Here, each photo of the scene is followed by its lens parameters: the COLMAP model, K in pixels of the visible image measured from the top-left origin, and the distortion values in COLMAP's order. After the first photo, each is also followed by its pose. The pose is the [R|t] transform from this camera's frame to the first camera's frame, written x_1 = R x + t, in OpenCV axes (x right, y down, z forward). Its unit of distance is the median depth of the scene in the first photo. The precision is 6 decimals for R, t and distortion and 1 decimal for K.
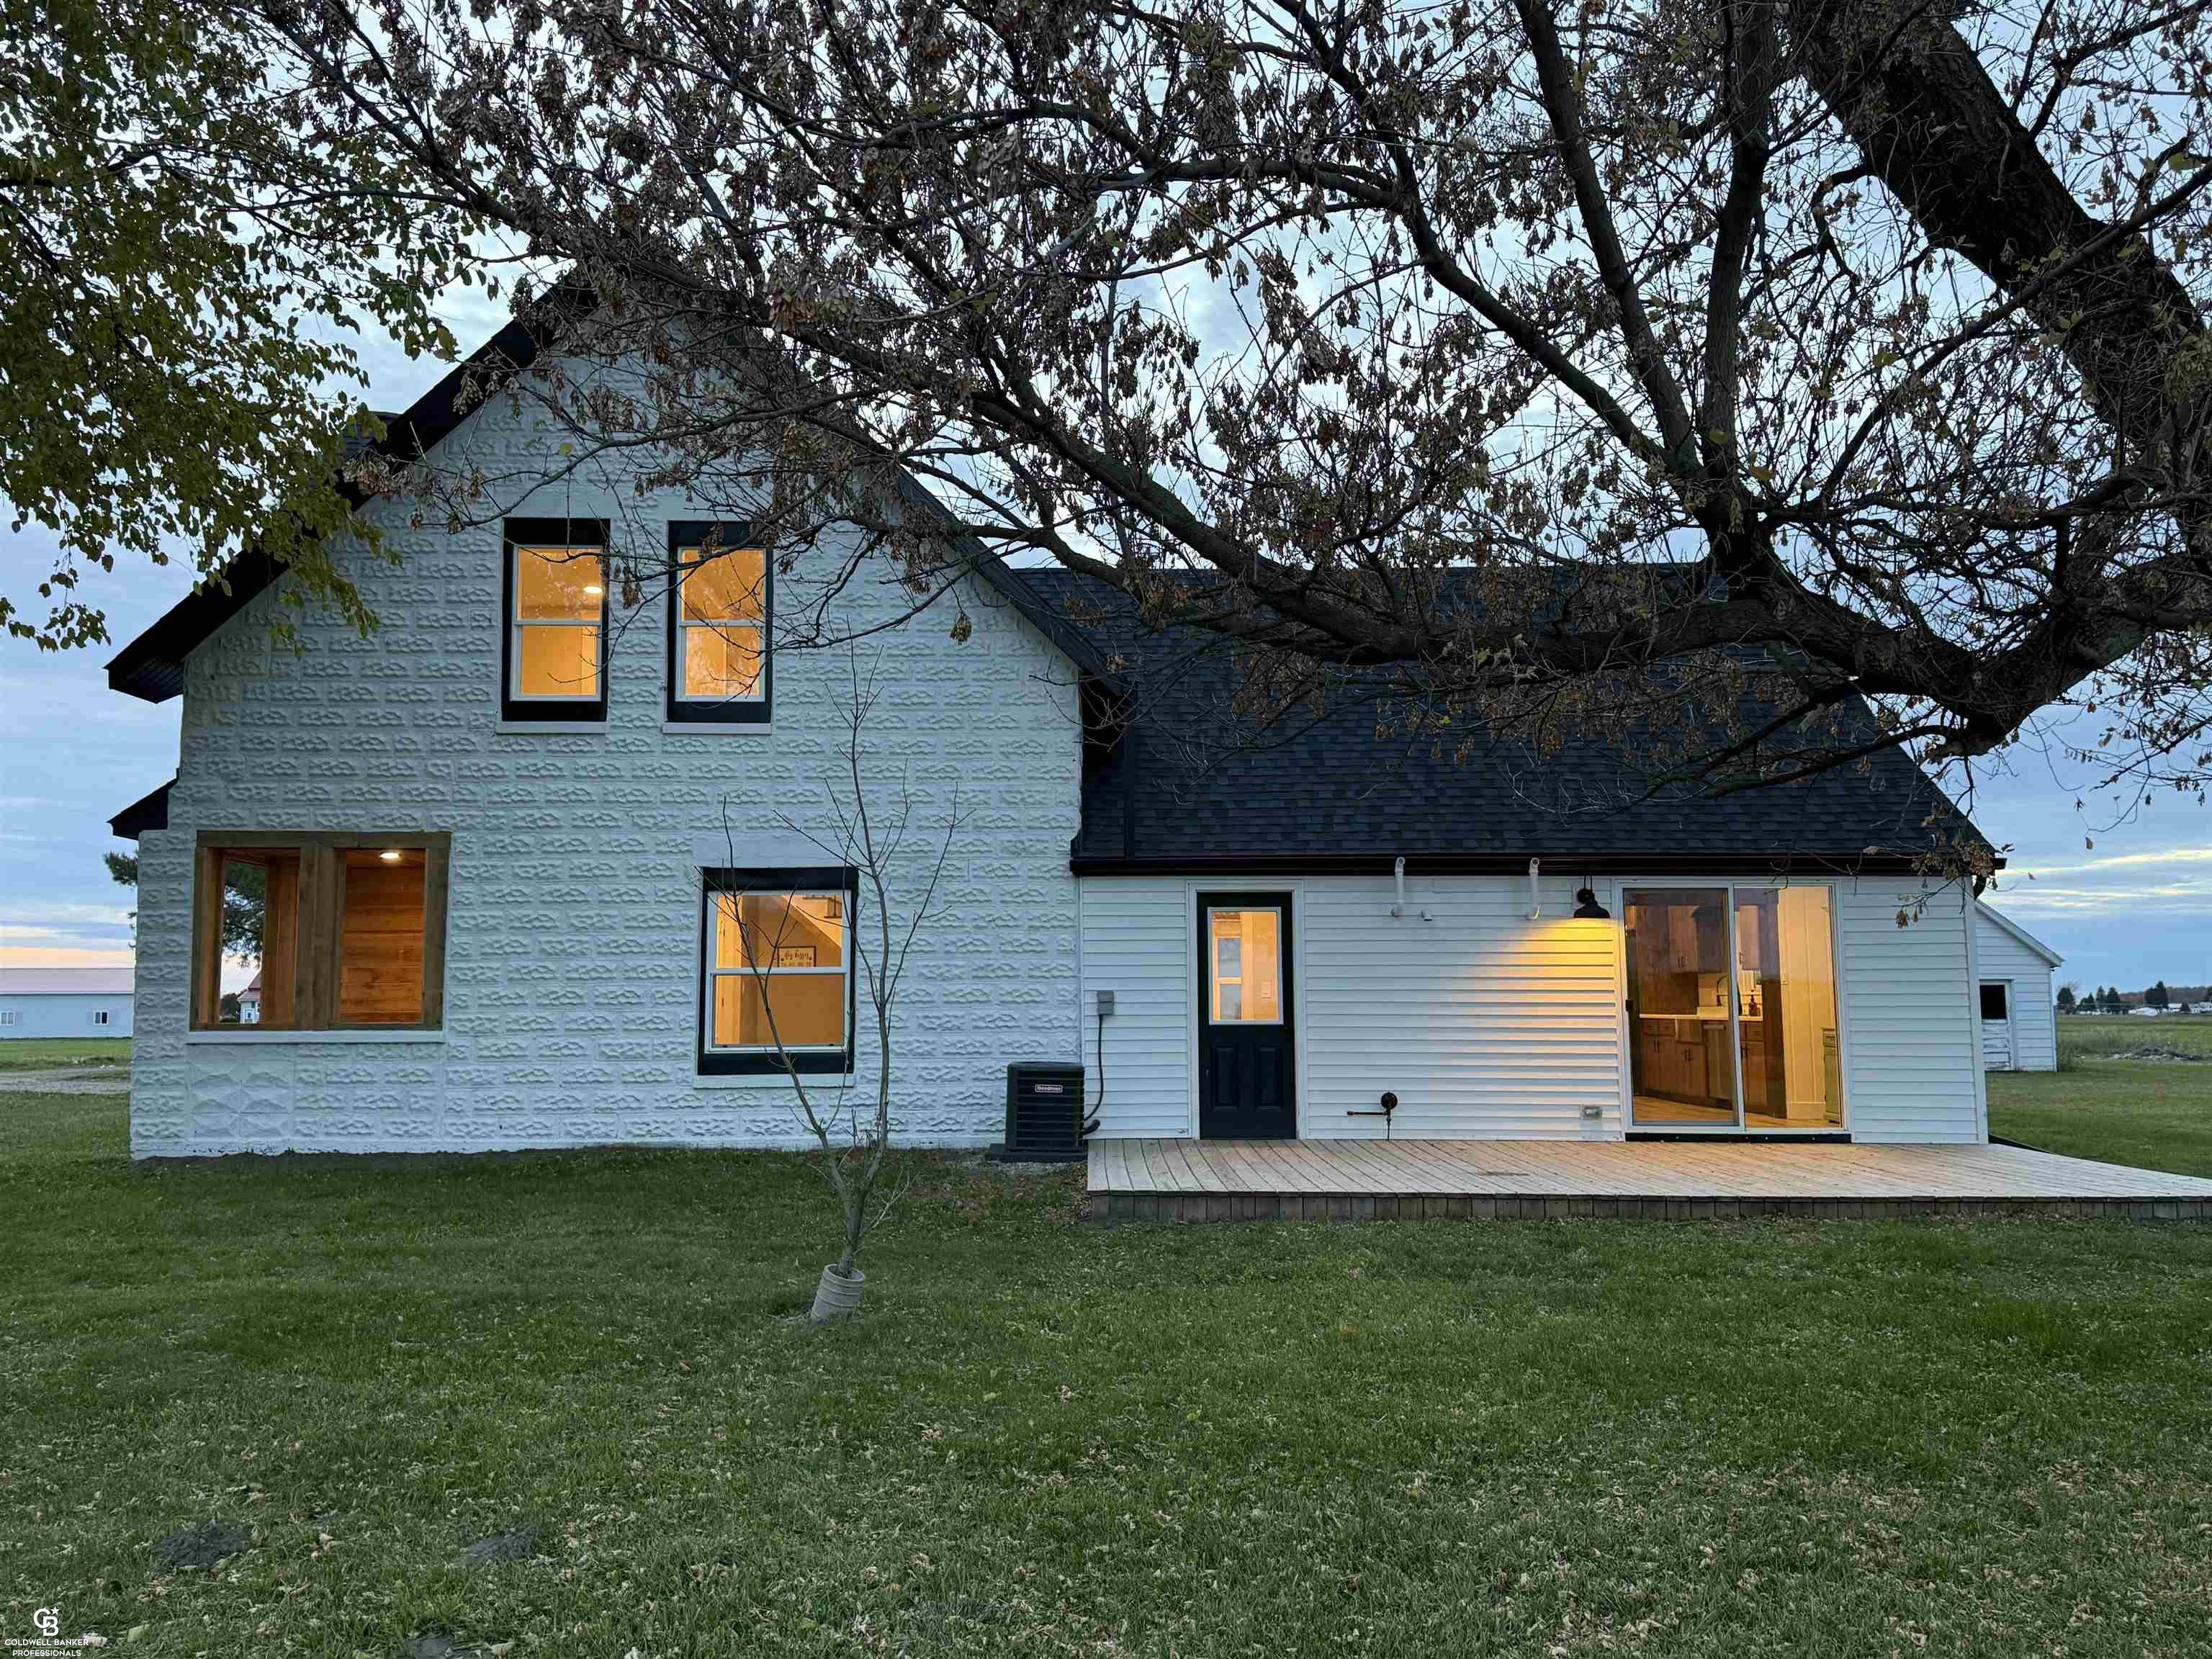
lens RADIAL K [[1764.5, 0, 1106.0], [0, 1764.5, 829.5], [0, 0, 1]] dist [0.104485, -0.001735]
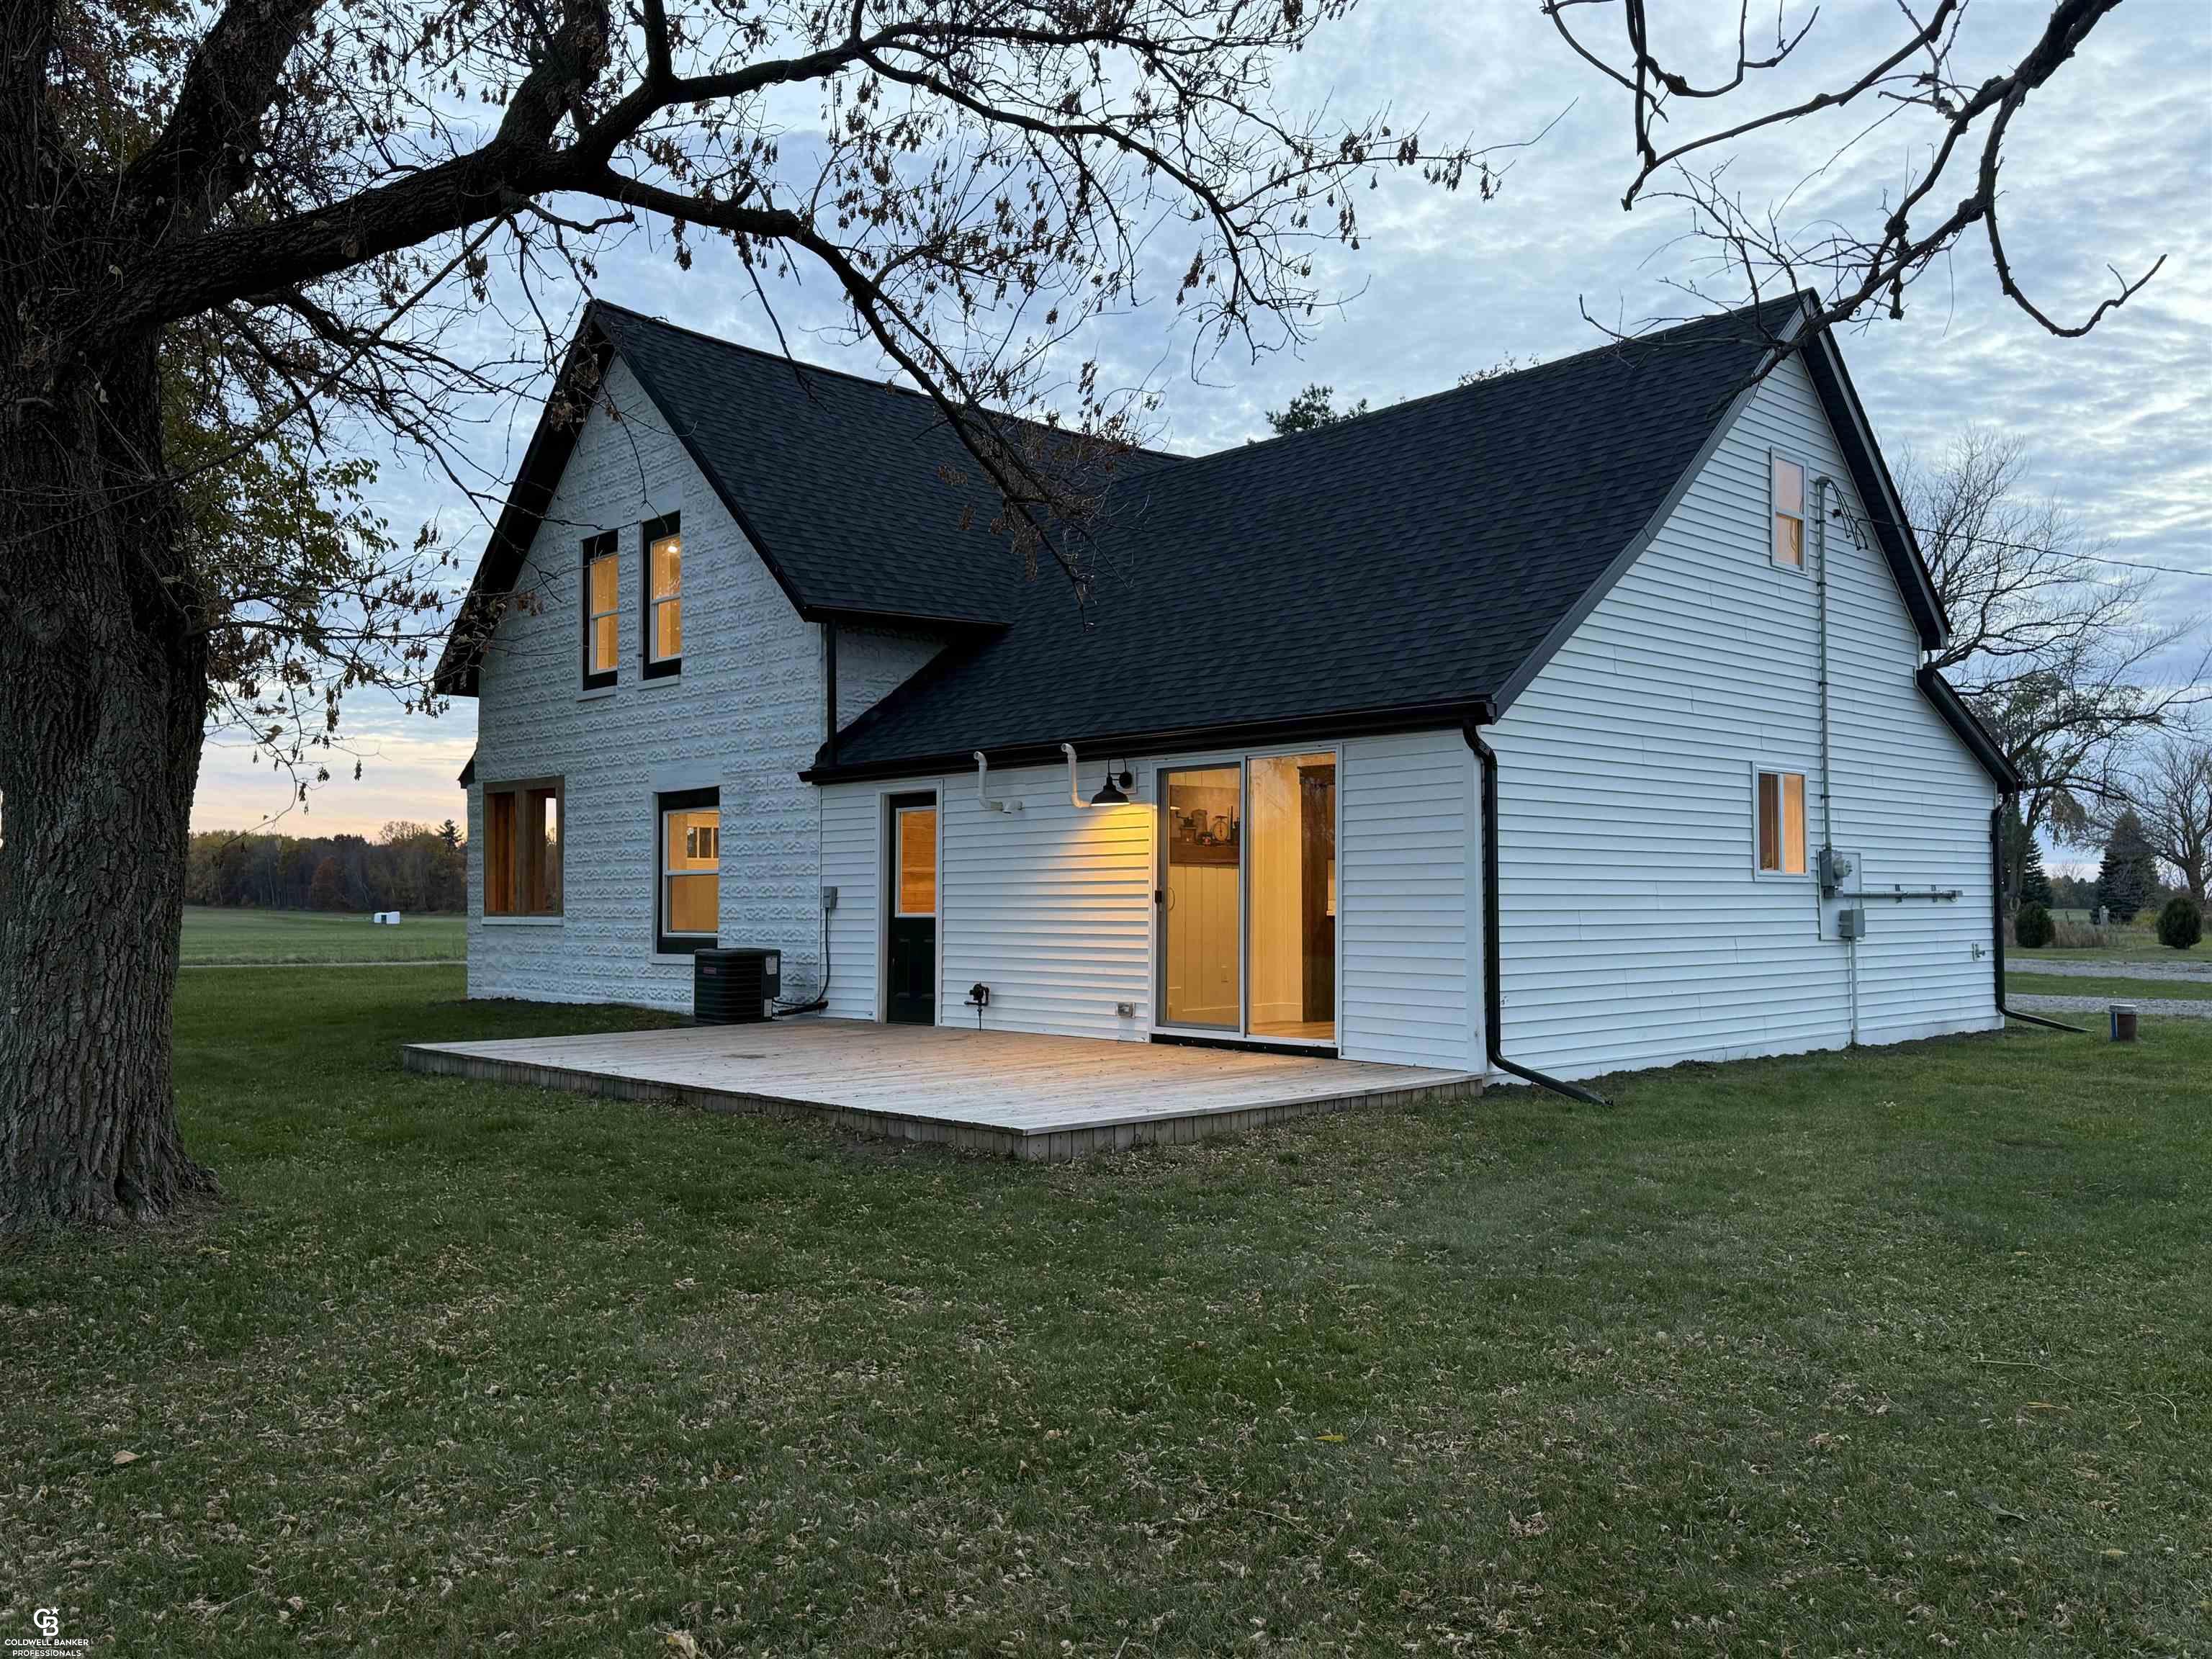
lens RADIAL K [[1764.5, 0, 1106.0], [0, 1764.5, 829.5], [0, 0, 1]] dist [0.104485, -0.001735]
pose [[0.692255, -0.031858, -0.720949, 0.929754], [0.061782, 0.997974, 0.015224, 0.048793], [0.719003, -0.055081, 0.692821, 0.352004]]
